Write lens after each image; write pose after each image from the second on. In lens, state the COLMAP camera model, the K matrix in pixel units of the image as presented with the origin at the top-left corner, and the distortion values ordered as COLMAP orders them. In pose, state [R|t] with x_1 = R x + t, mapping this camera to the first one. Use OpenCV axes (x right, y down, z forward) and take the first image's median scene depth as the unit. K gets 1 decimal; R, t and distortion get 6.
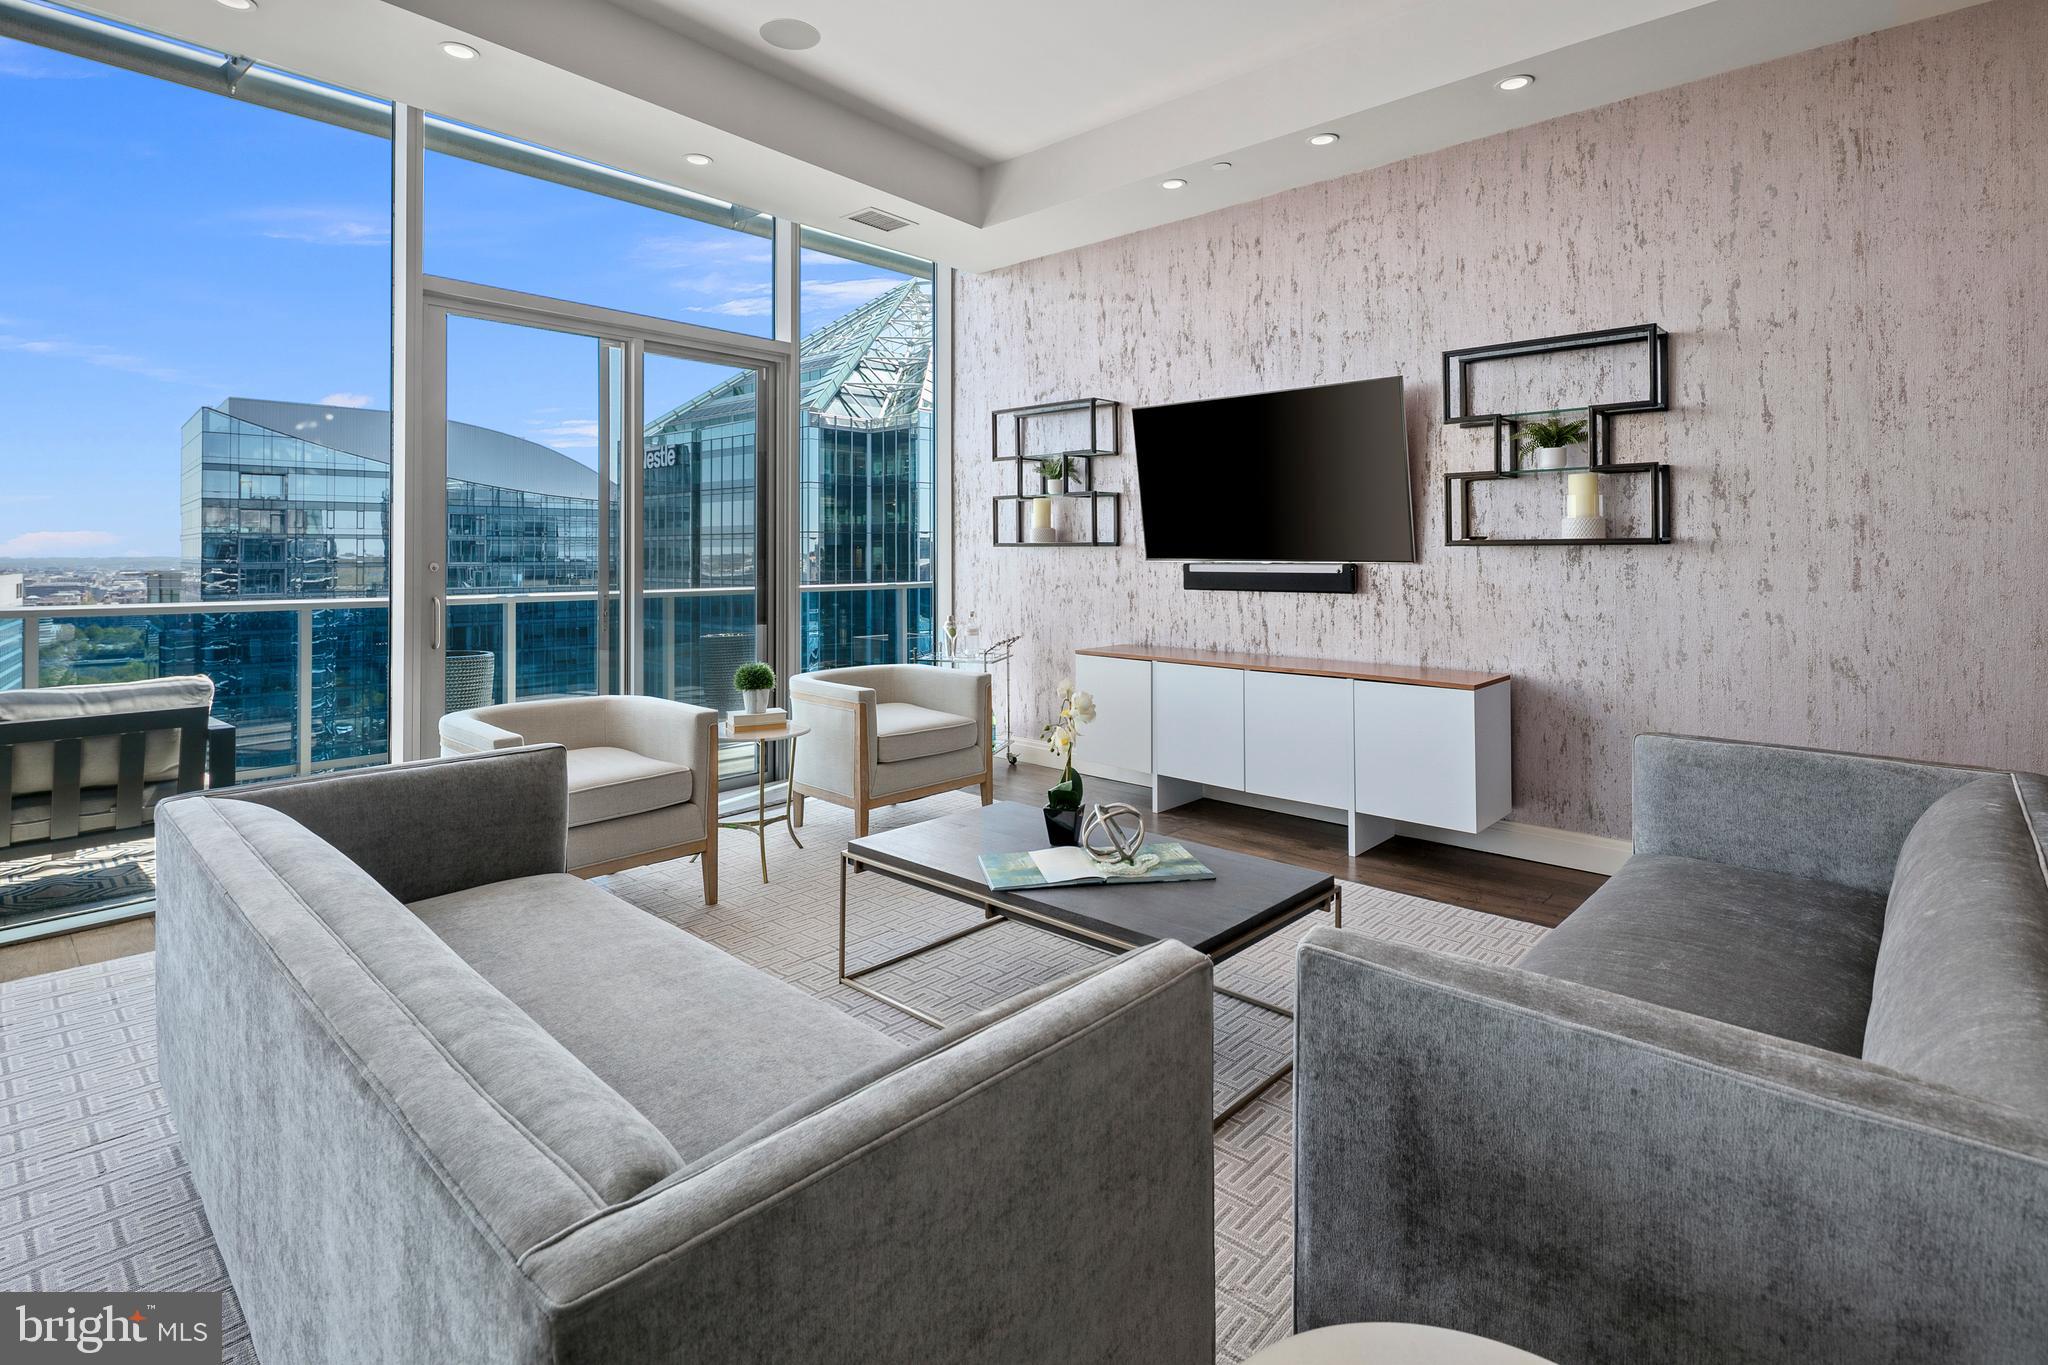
lens RADIAL K [[993.9, 0, 1016.7], [0, 993.9, 543.0], [0, 0, 1]] dist [0.004938, -0.005051]
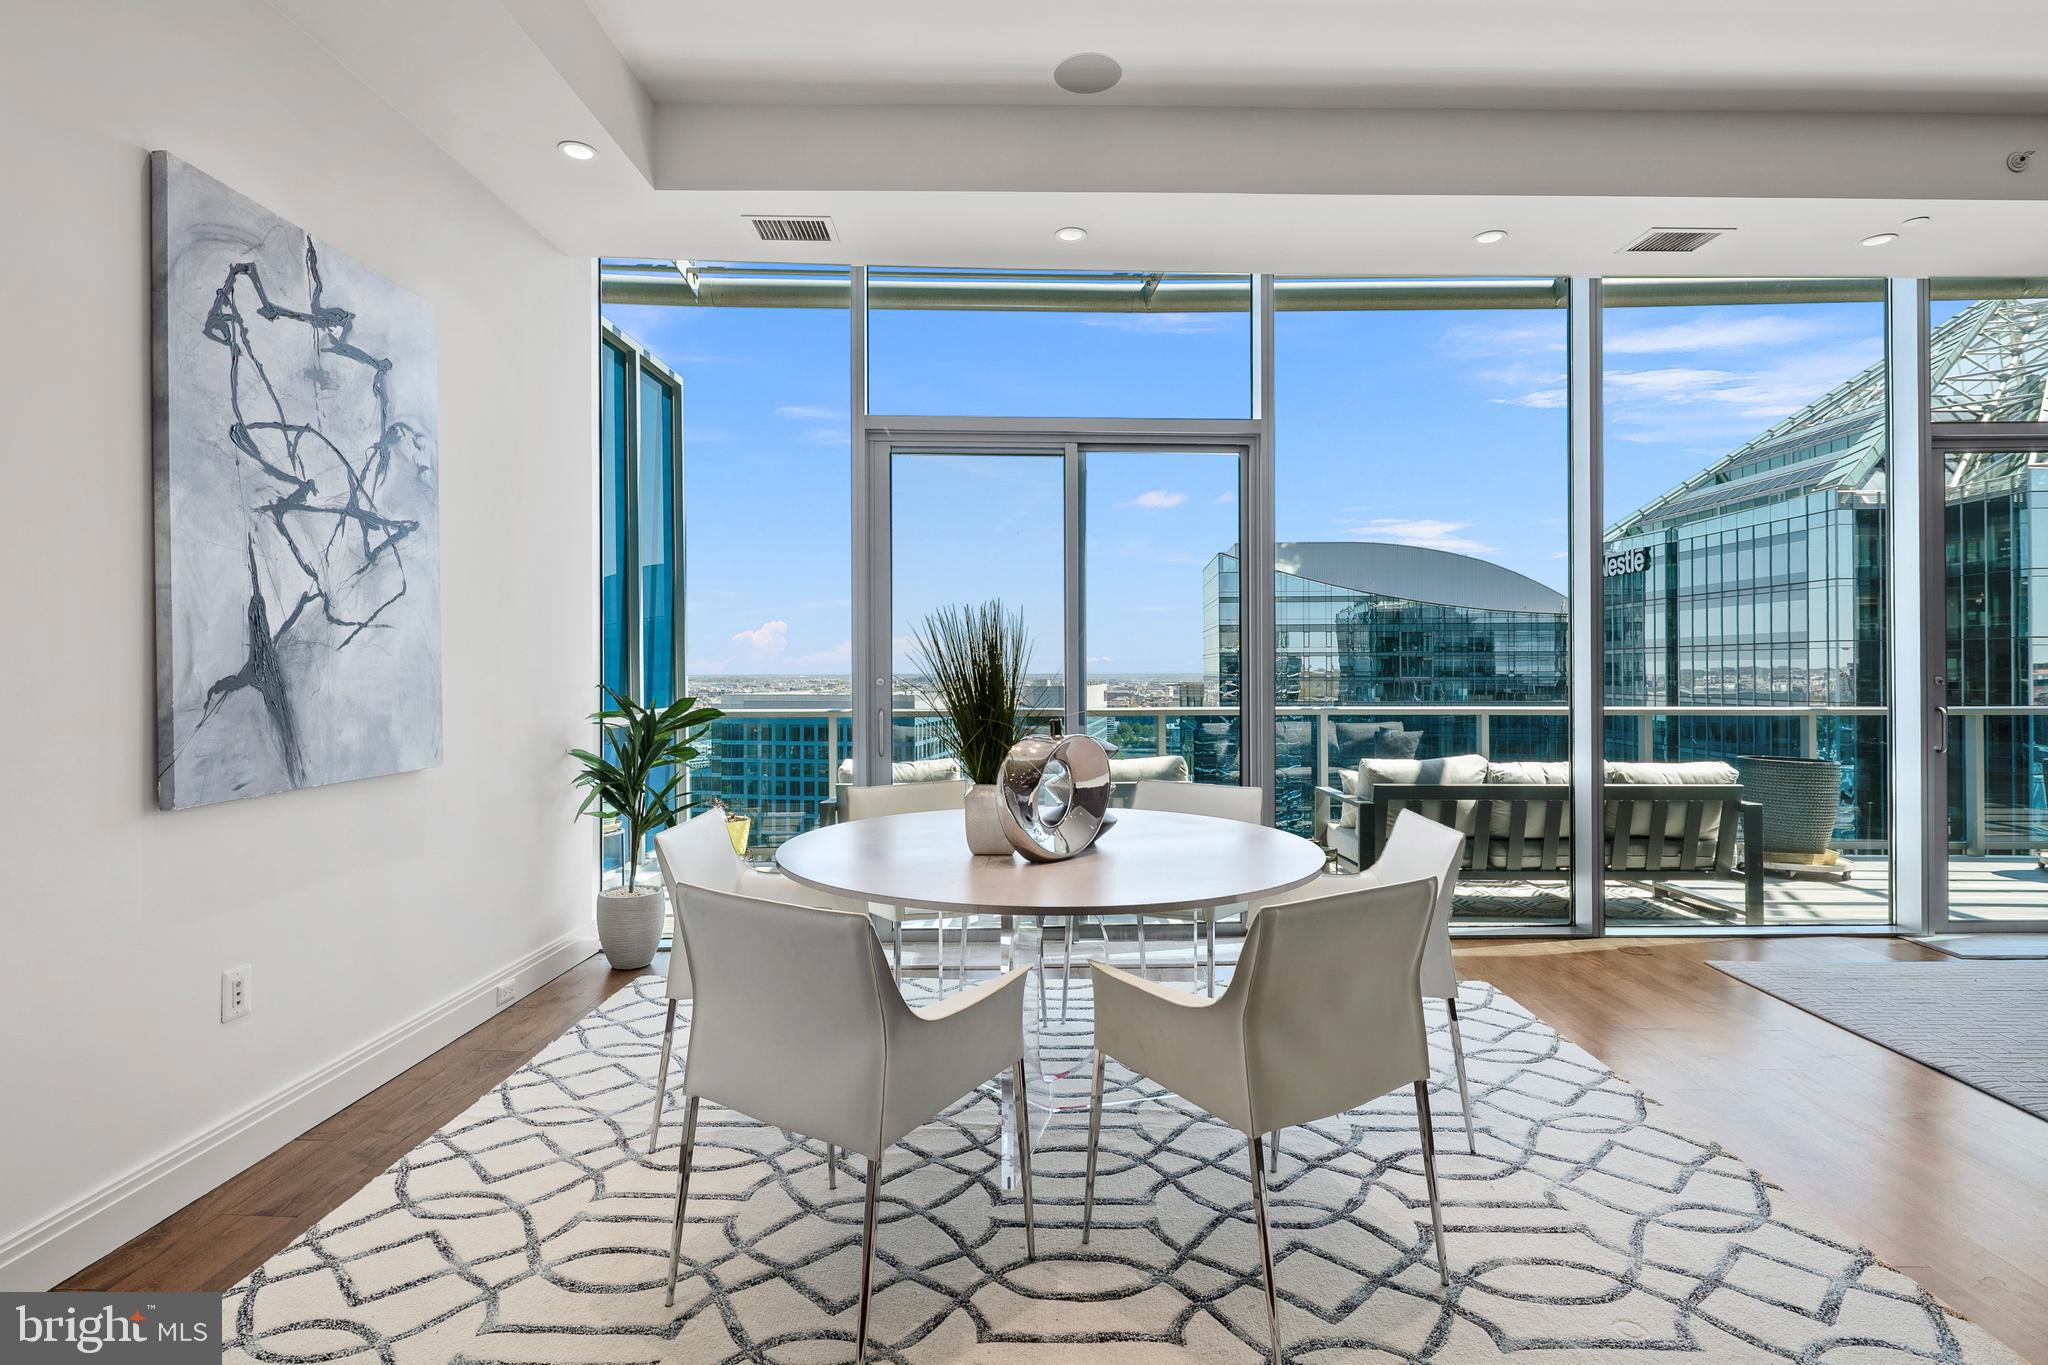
lens RADIAL K [[1006.1, 0, 1019.5], [0, 1006.1, 665.6], [0, 0, 1]] dist [0.001789, -0.002001]
pose [[0.651138, -0.004672, -0.758945, -0.336322], [0.010497, 0.999941, 0.002850, -0.005963], [0.758887, -0.009823, 0.651148, -0.450644]]
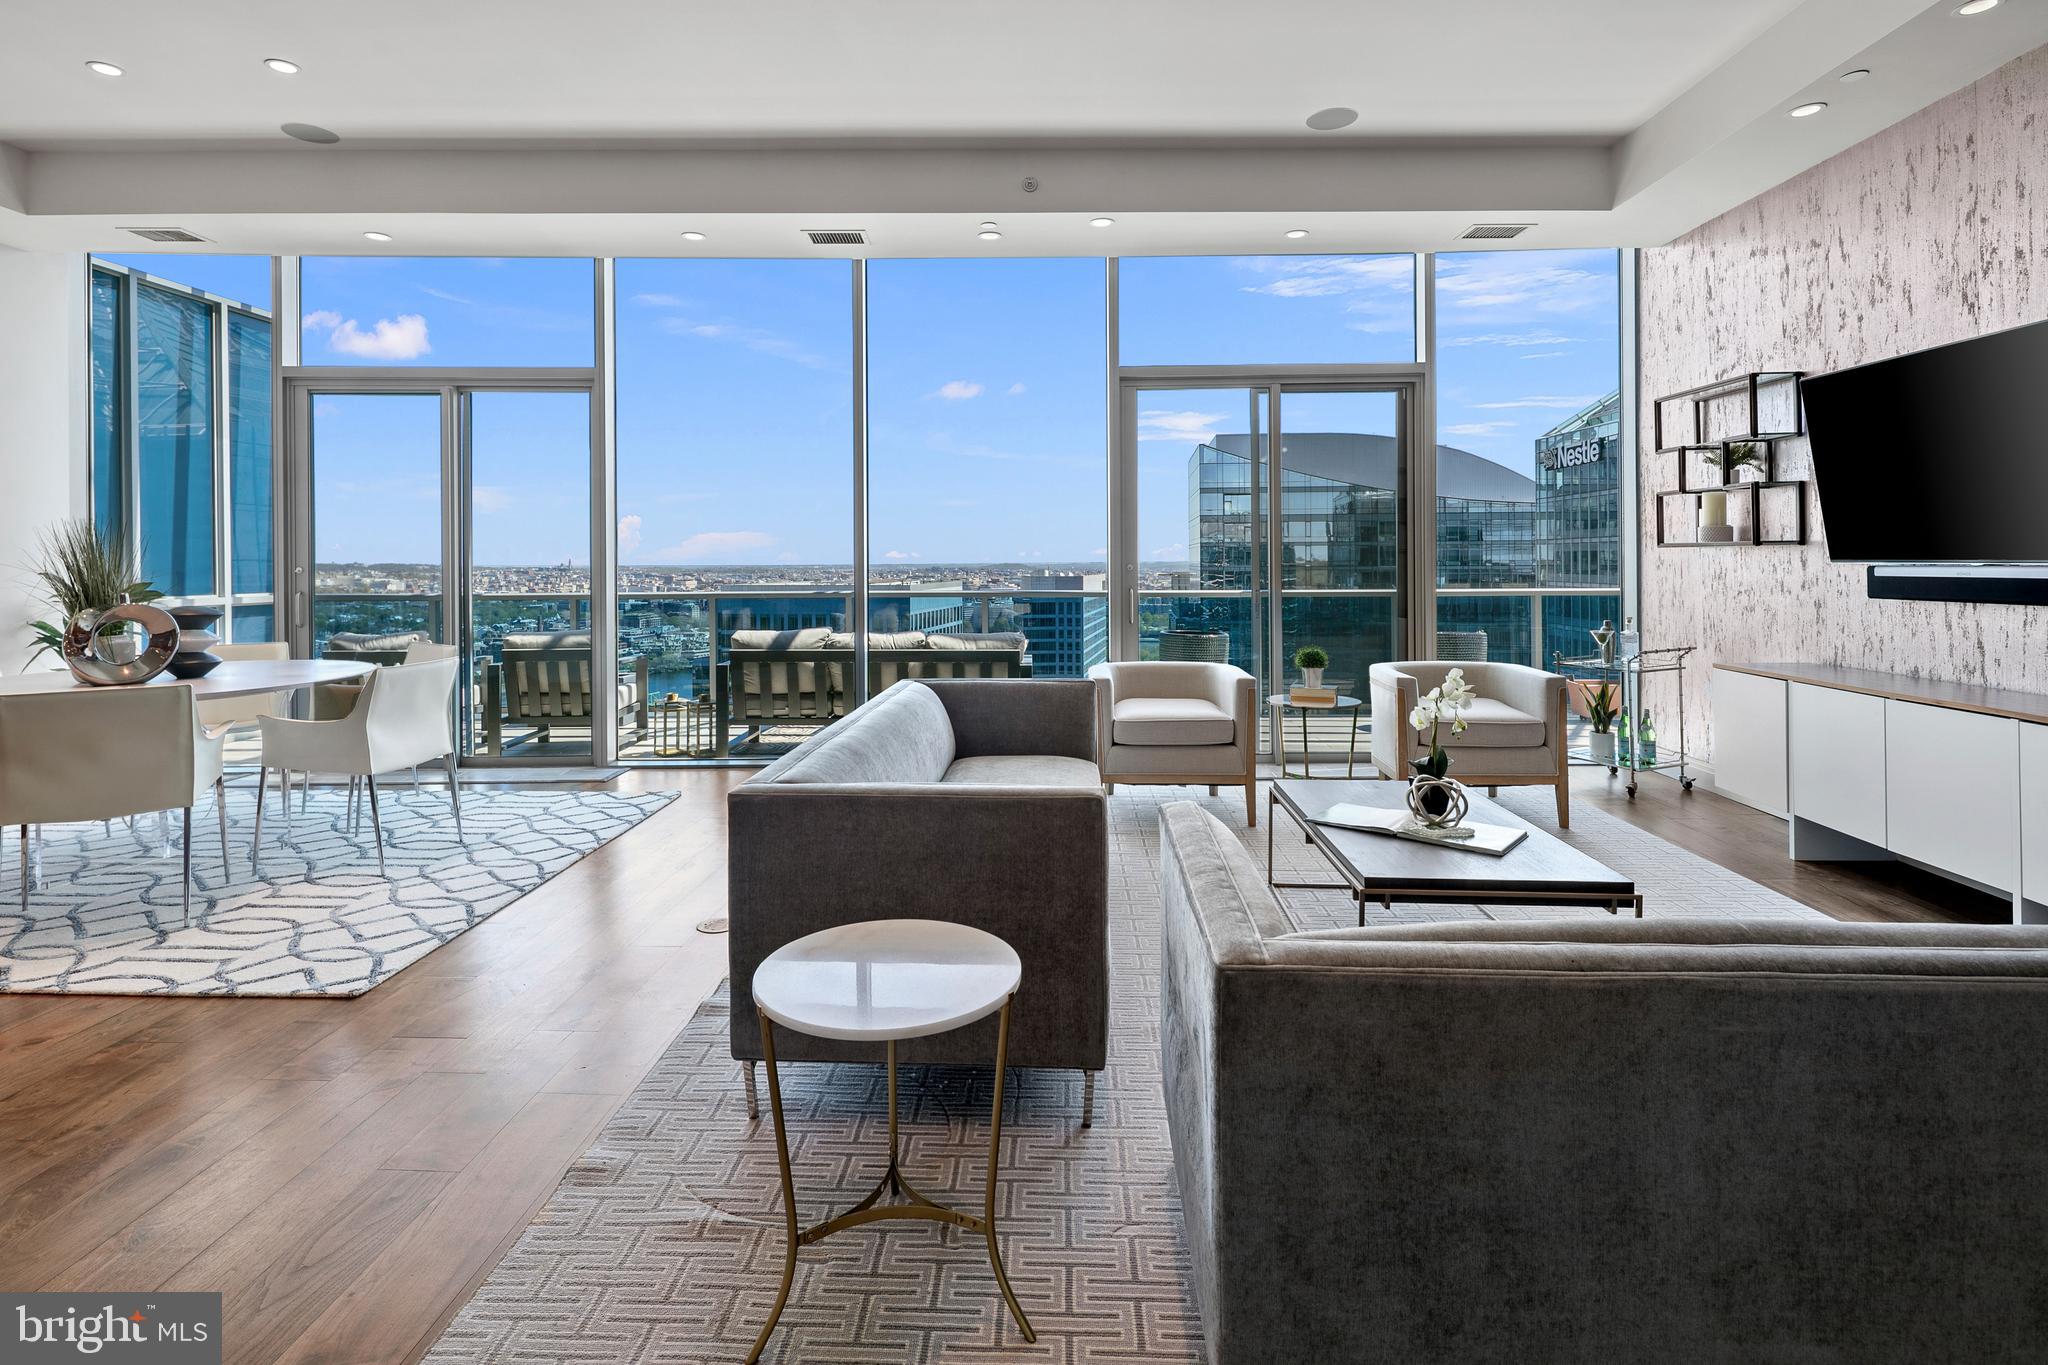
lens RADIAL K [[998.5, 0, 1019.6], [0, 998.5, 561.1], [0, 0, 1]] dist [0.001188, -0.001801]
pose [[0.640929, -0.002281, -0.767597, 0.360127], [0.013242, 0.999880, 0.008086, 0.001255], [0.767486, -0.015347, 0.640882, -0.046014]]
